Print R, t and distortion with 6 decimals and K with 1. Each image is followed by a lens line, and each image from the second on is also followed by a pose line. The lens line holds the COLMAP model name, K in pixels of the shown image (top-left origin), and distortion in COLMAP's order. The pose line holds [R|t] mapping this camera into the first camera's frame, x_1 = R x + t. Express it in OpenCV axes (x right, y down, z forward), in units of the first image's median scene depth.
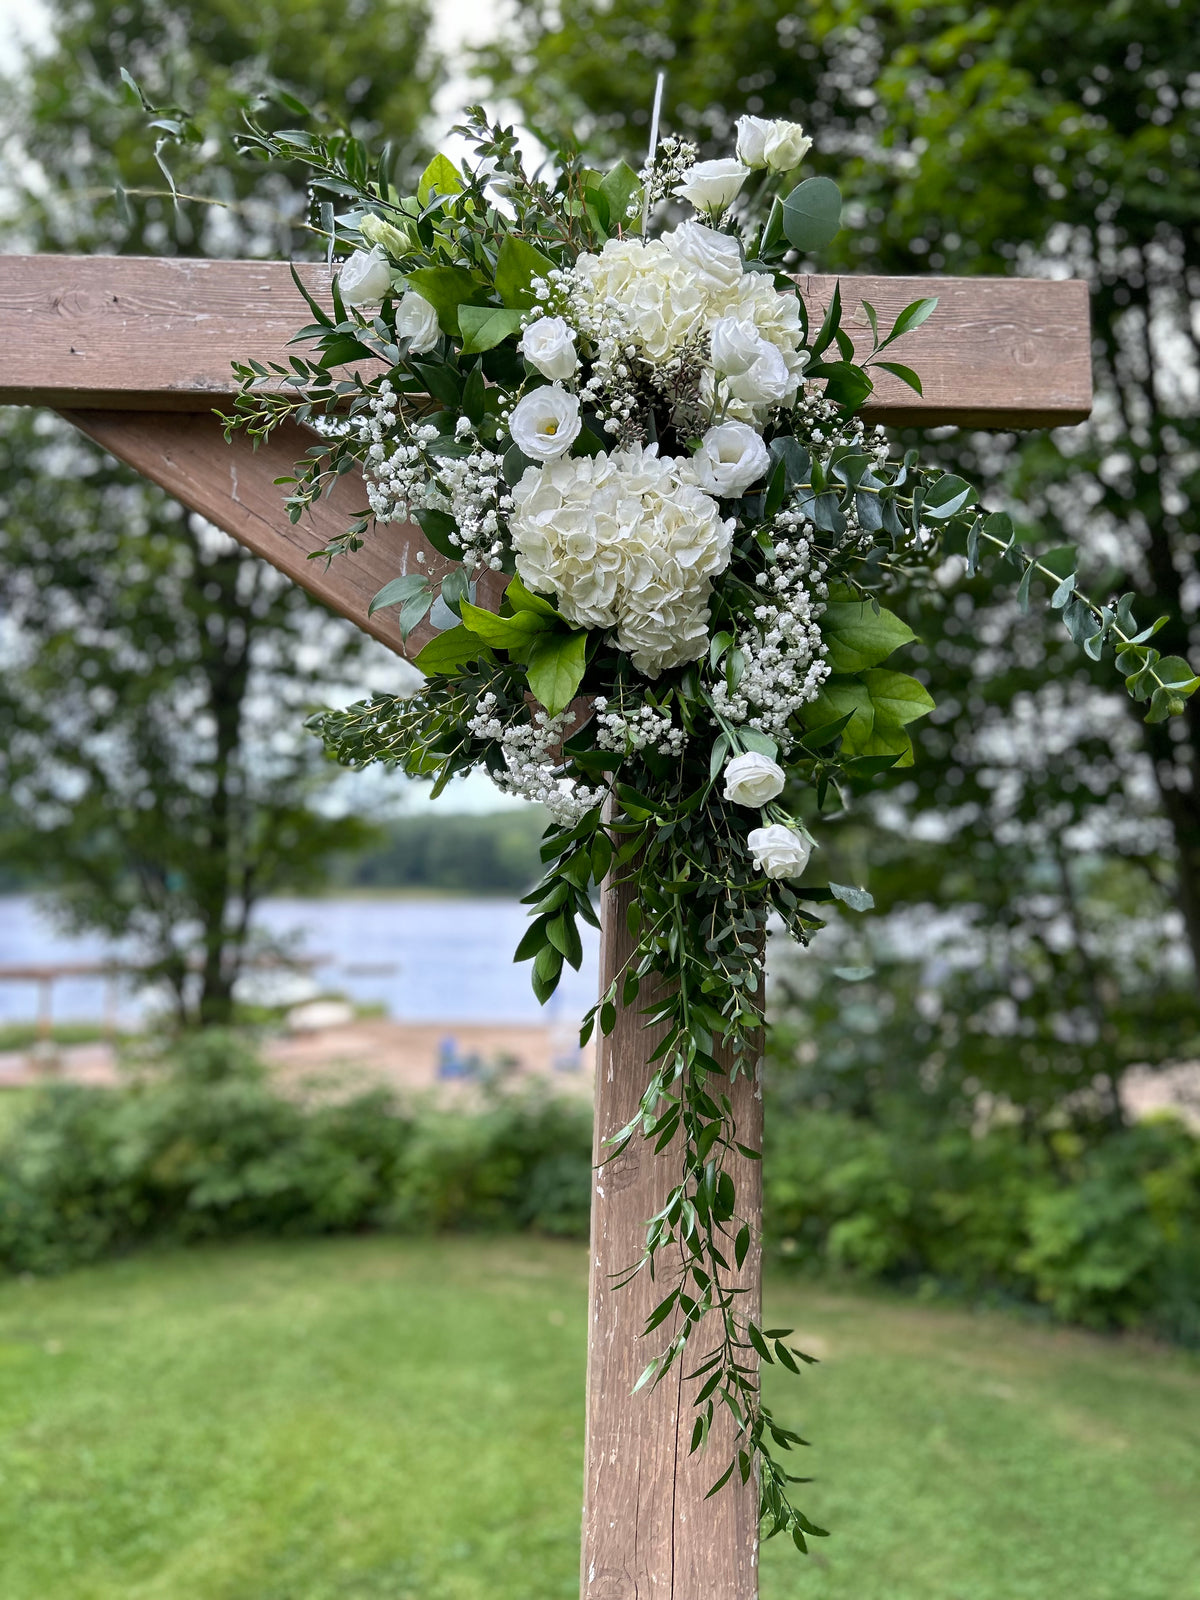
lens RADIAL K [[1258.4, 0, 600.0], [0, 1258.4, 800.0], [0, 0, 1]] dist [-0.003574, -0.001475]
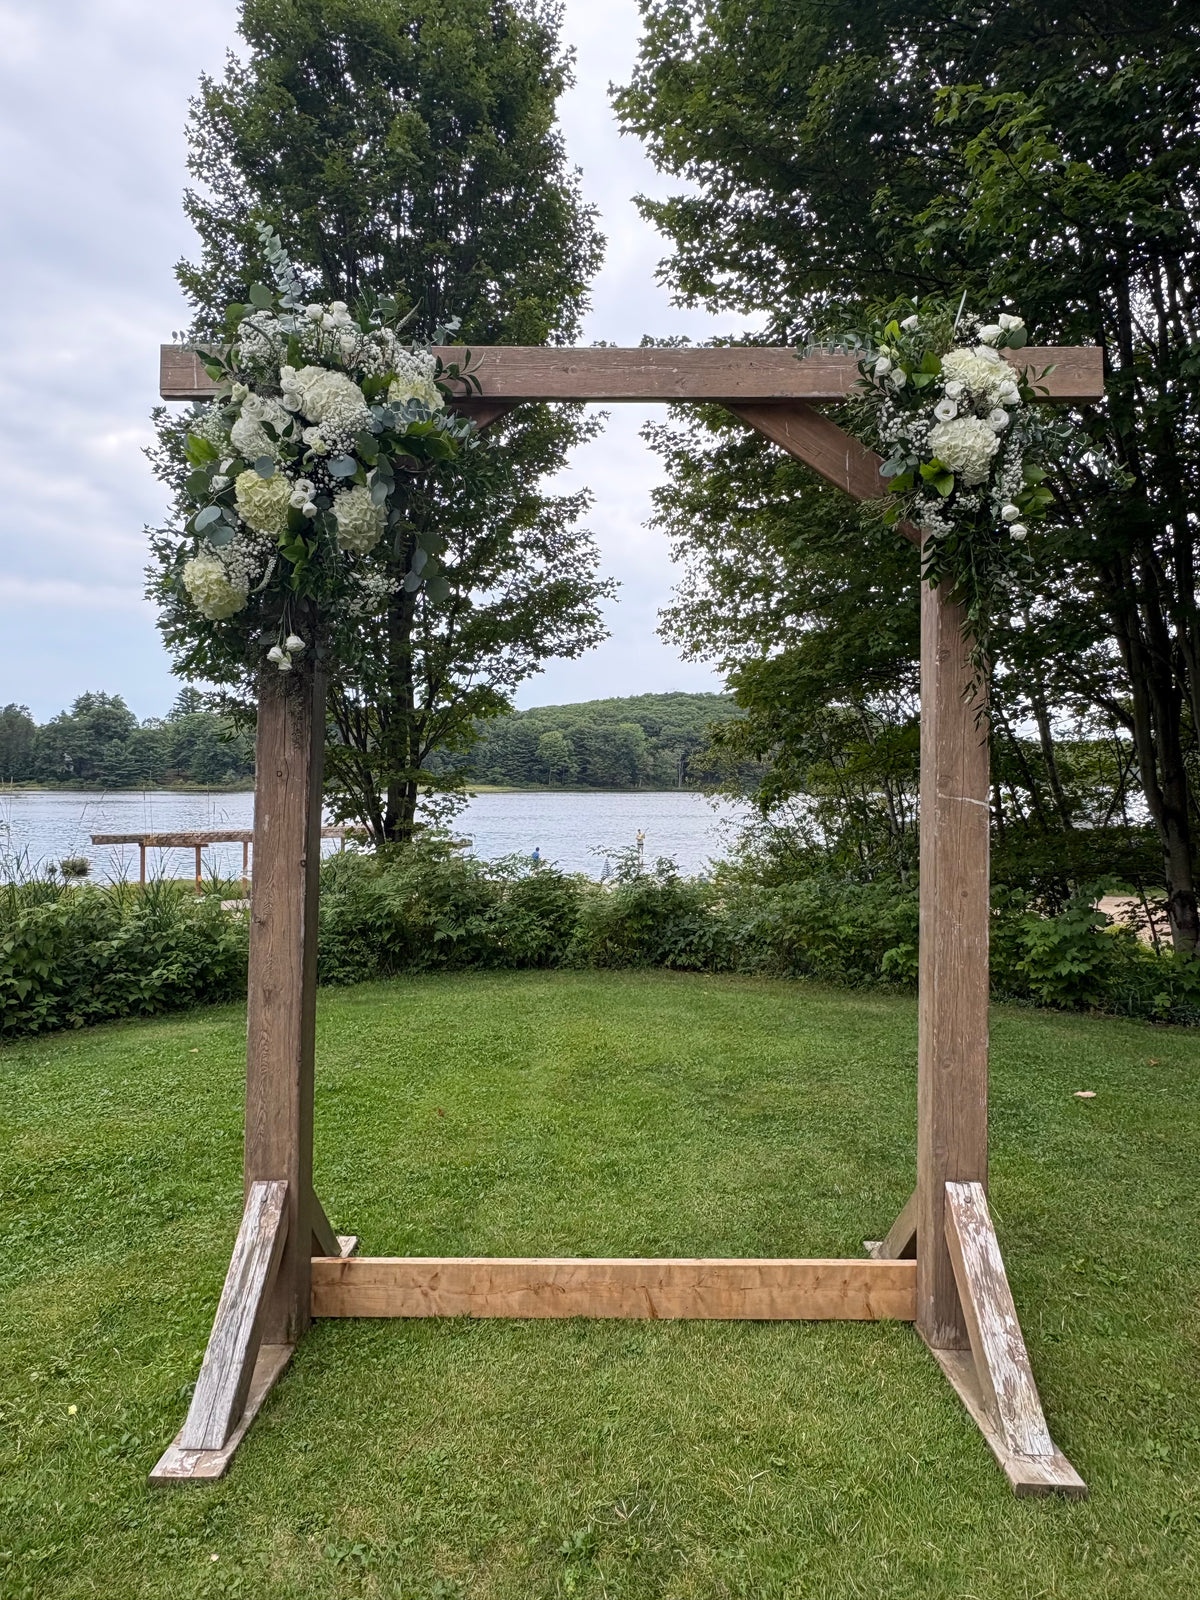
lens RADIAL K [[1147.4, 0, 599.9], [0, 1147.4, 773.0], [0, 0, 1]] dist [0.031316, 0.000353]
pose [[0.999923, -0.012238, 0.001839, -0.966370], [0.012133, 0.998720, 0.049110, 0.501162], [-0.002437, -0.049084, 0.998792, -2.102818]]
